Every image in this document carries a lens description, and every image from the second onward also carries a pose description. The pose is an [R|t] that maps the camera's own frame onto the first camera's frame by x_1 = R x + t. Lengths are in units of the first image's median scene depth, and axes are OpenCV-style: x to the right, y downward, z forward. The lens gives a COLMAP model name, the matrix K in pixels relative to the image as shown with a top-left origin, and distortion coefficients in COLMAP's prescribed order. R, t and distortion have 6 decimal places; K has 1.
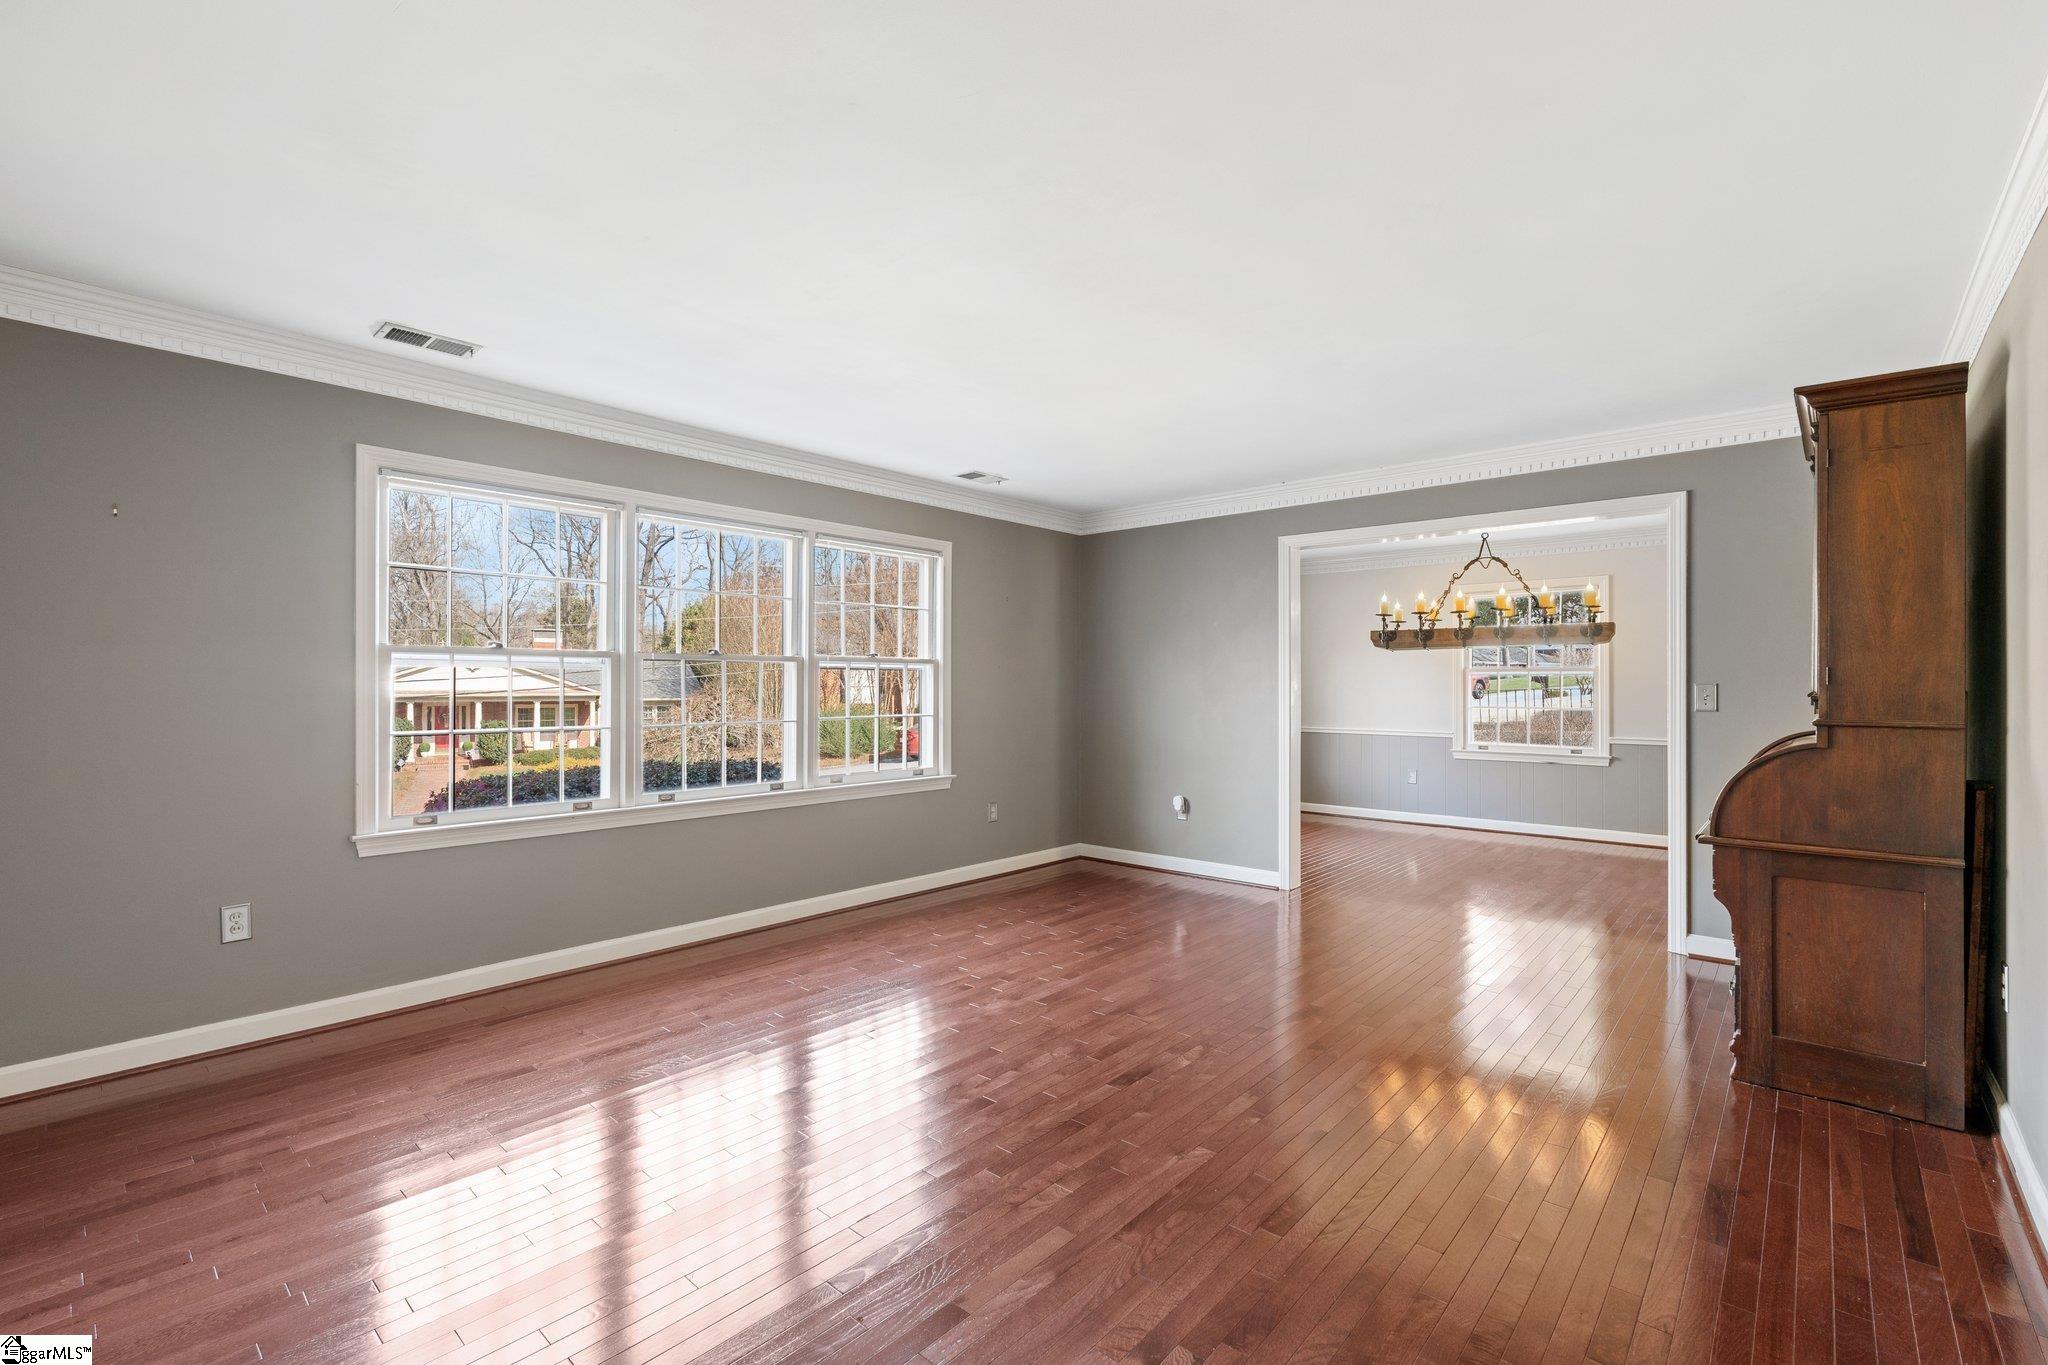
lens RADIAL K [[963.2, 0, 1031.3], [0, 963.2, 677.8], [0, 0, 1]] dist [0.028811, 0.000133]
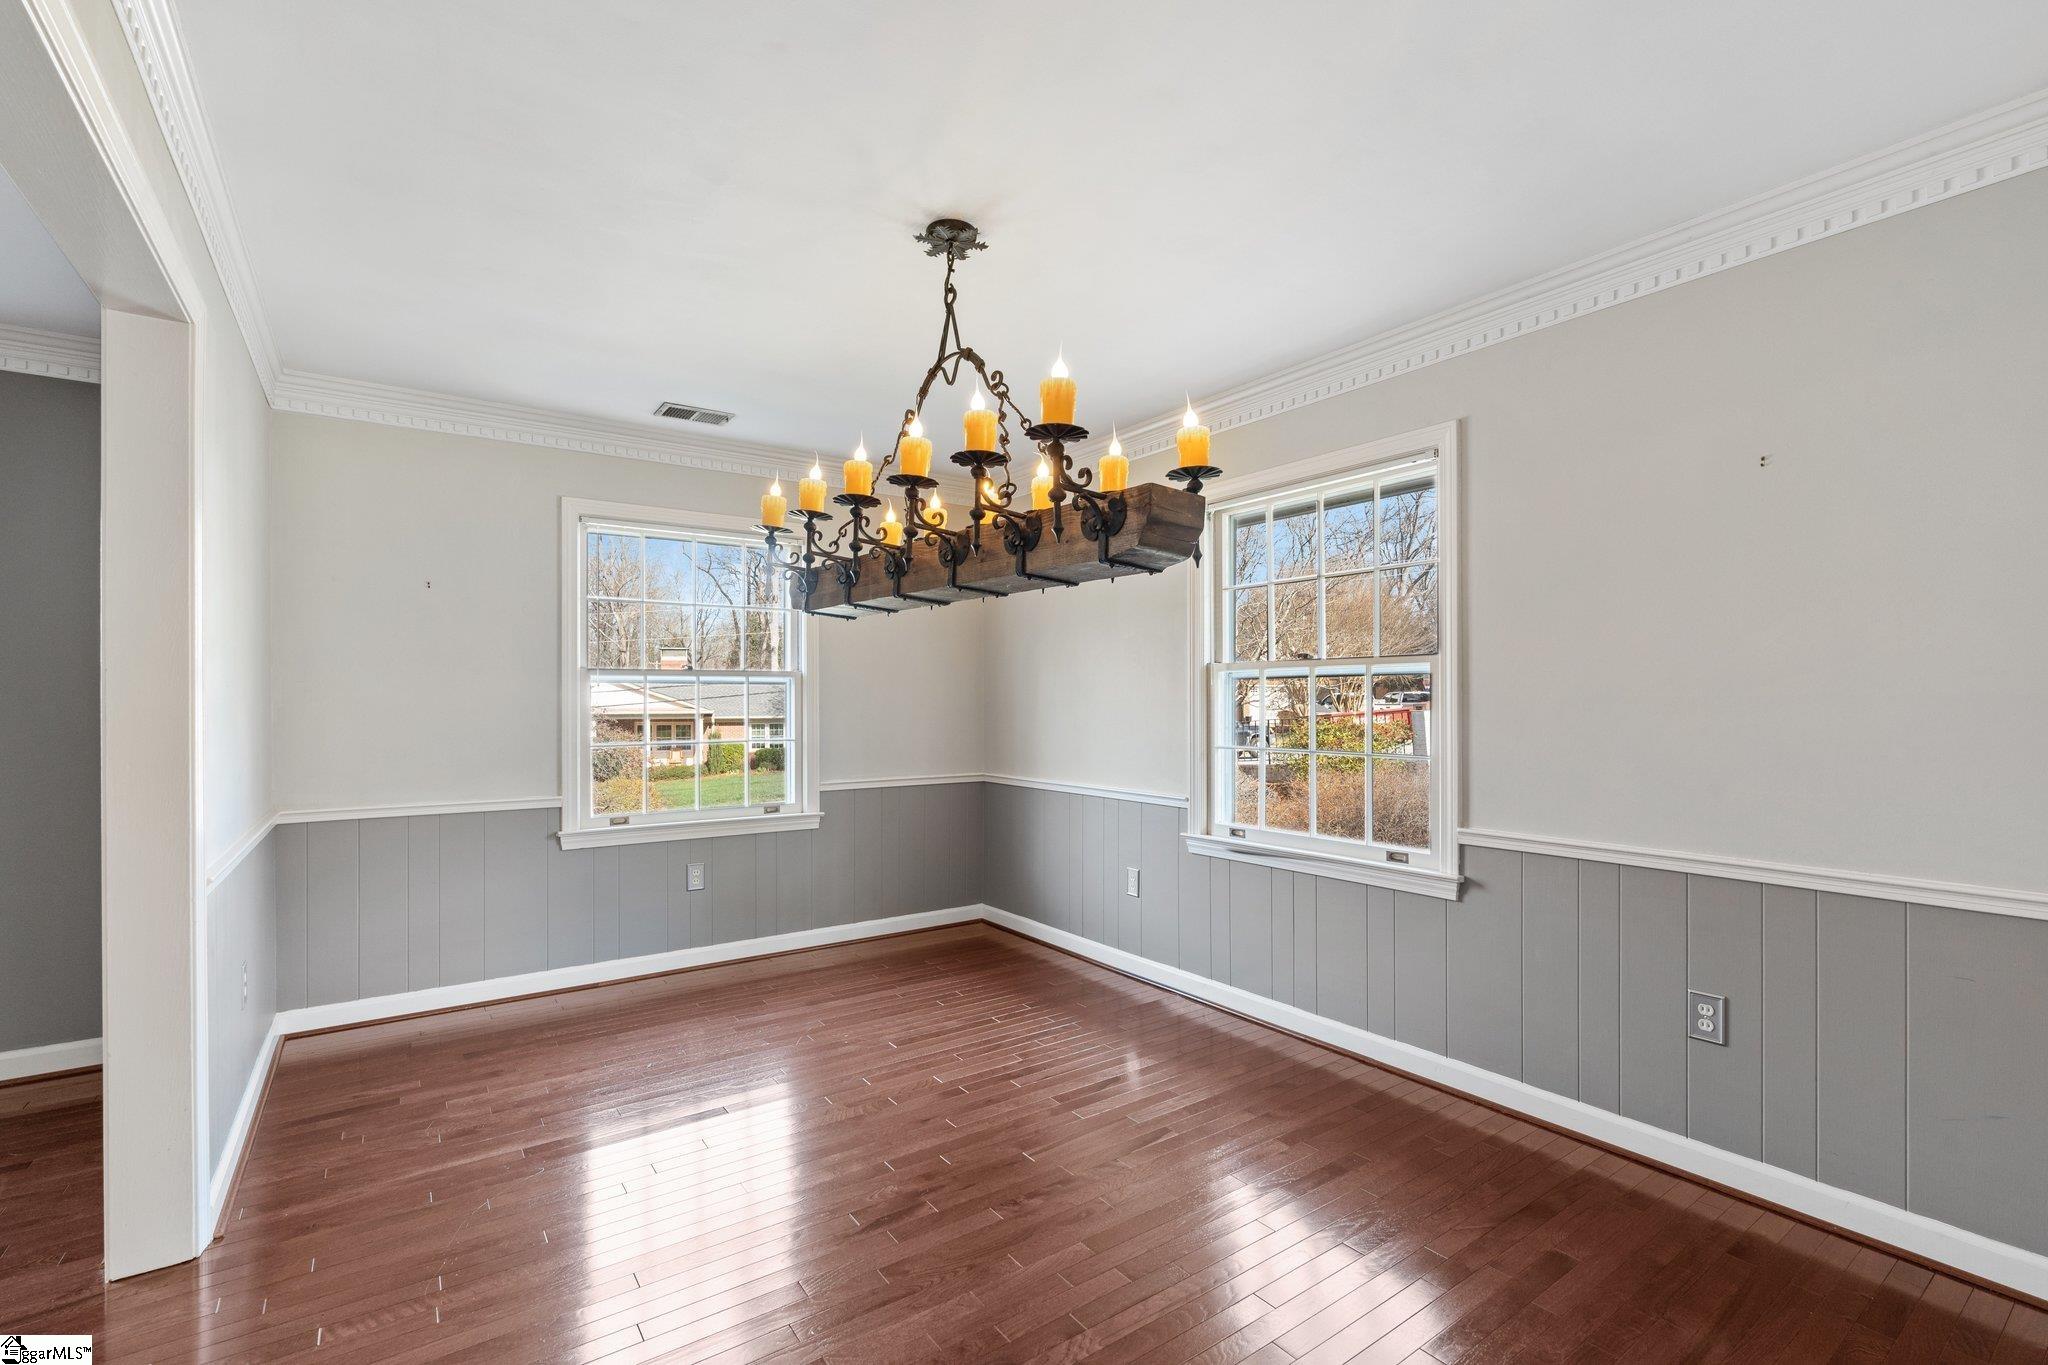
lens RADIAL K [[889.2, 0, 1015.8], [0, 889.2, 695.5], [0, 0, 1]] dist [0.000708, -0.000948]
pose [[0.967733, -0.004755, -0.251934, 0.267528], [0.005145, 0.999986, 0.000890, 0.002399], [0.251926, -0.002157, 0.967744, 0.314327]]
